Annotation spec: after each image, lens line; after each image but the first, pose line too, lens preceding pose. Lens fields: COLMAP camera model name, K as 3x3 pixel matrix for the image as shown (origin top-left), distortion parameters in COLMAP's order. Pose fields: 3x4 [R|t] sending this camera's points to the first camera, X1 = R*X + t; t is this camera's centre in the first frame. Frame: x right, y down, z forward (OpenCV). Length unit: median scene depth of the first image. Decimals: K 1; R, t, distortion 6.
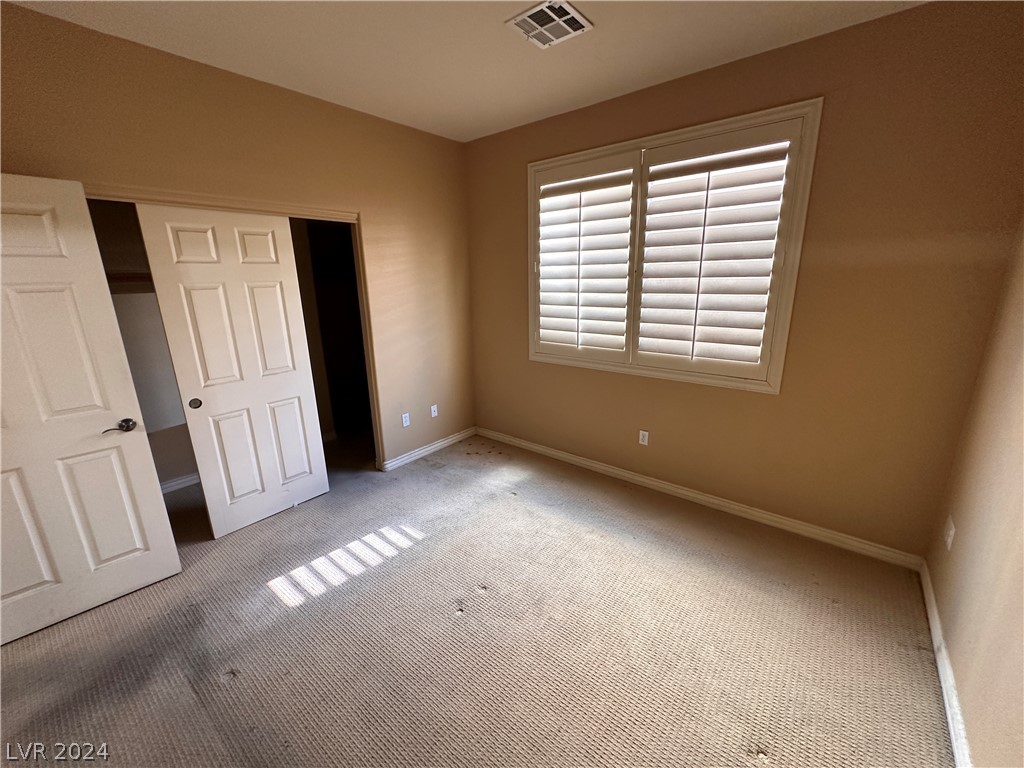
lens RADIAL K [[411.9, 0, 501.0], [0, 411.9, 381.8], [0, 0, 1]] dist [-0.003949, 0.001066]
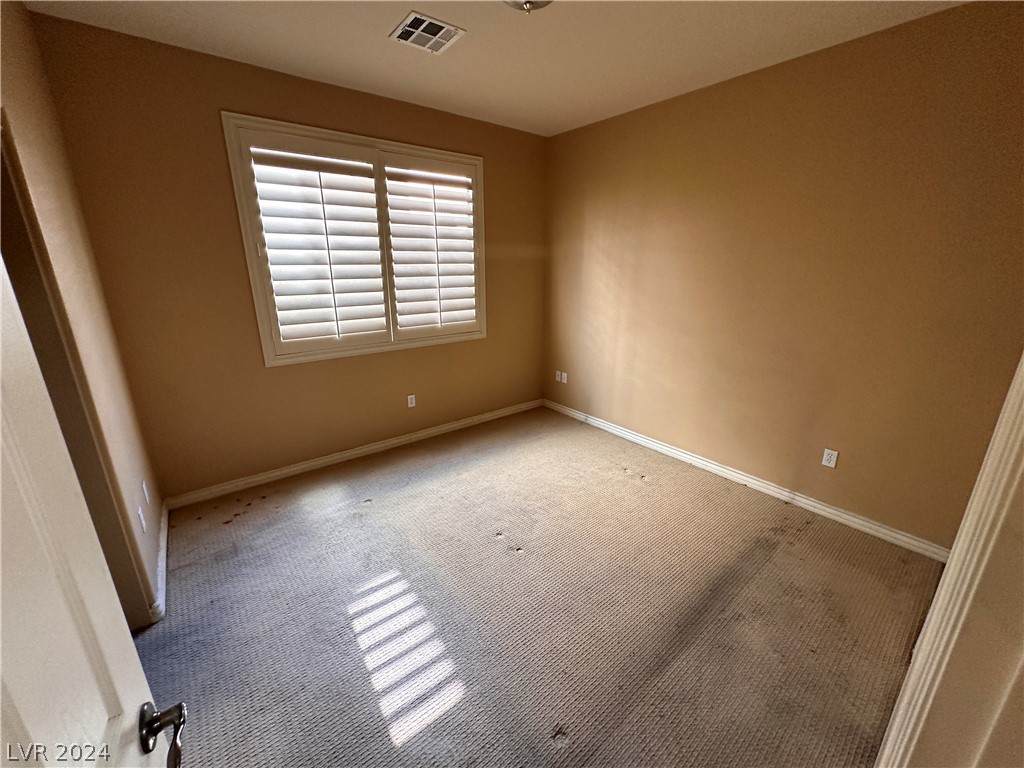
lens RADIAL K [[411.9, 0, 522.8], [0, 411.9, 381.5], [0, 0, 1]] dist [-0.003949, 0.001066]
pose [[0.193625, -0.256262, 0.947016, -0.763351], [0.240332, 0.948262, 0.207461, -0.093209], [-0.951183, 0.187429, 0.245195, 0.436832]]
